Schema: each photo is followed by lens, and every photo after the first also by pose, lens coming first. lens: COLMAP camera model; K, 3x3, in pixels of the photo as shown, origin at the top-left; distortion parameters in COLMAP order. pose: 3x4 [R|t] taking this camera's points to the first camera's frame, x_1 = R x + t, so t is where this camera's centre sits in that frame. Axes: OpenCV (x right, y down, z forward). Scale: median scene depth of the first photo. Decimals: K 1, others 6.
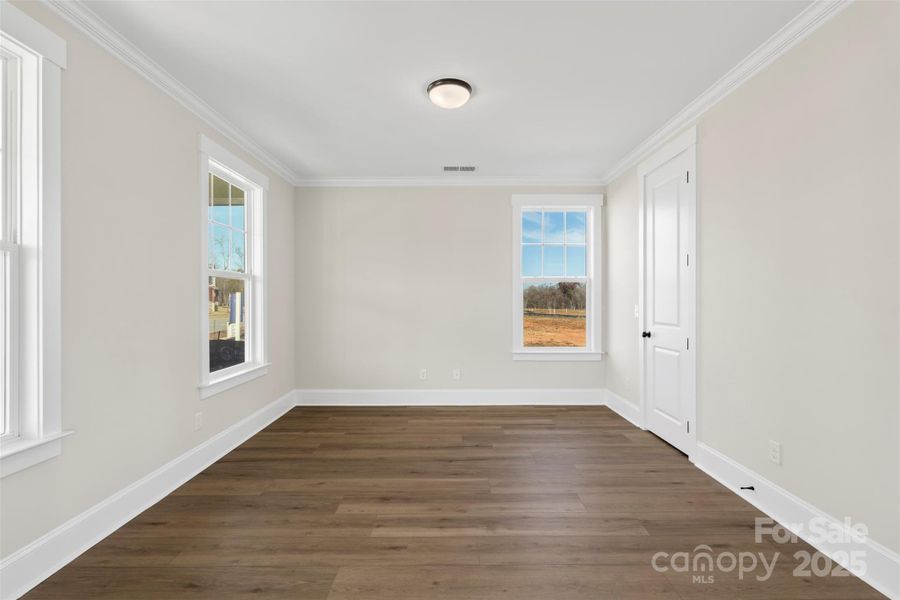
lens RADIAL K [[403.0, 0, 447.6], [0, 403.0, 301.5], [0, 0, 1]] dist [-0.001345, -0.000202]
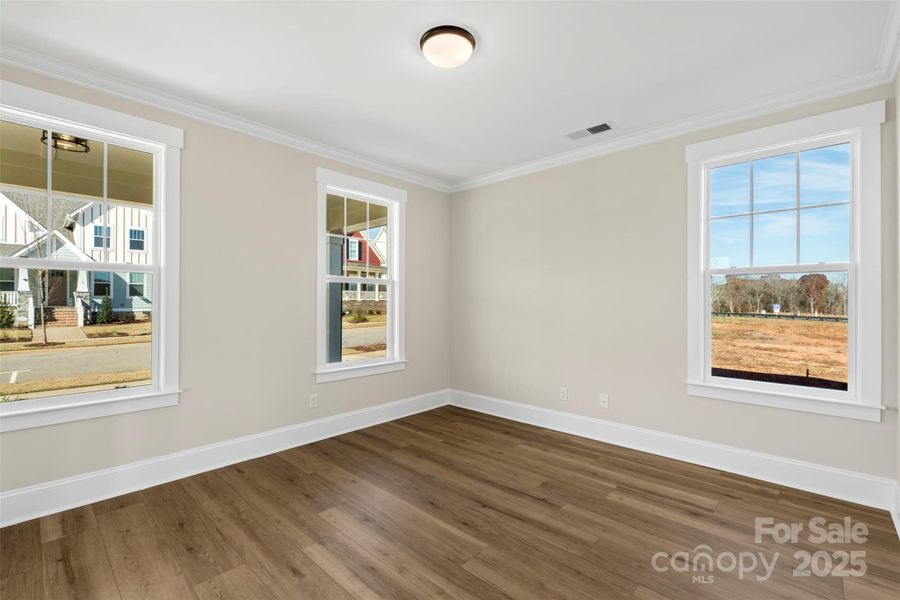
lens RADIAL K [[397.1, 0, 446.4], [0, 397.1, 301.7], [0, 0, 1]] dist [-0.001018, 0.000582]
pose [[0.729938, 0.001309, -0.683513, 0.429751], [-0.007661, 0.999951, -0.006266, -0.000212], [0.683471, 0.009810, 0.729912, 0.331773]]
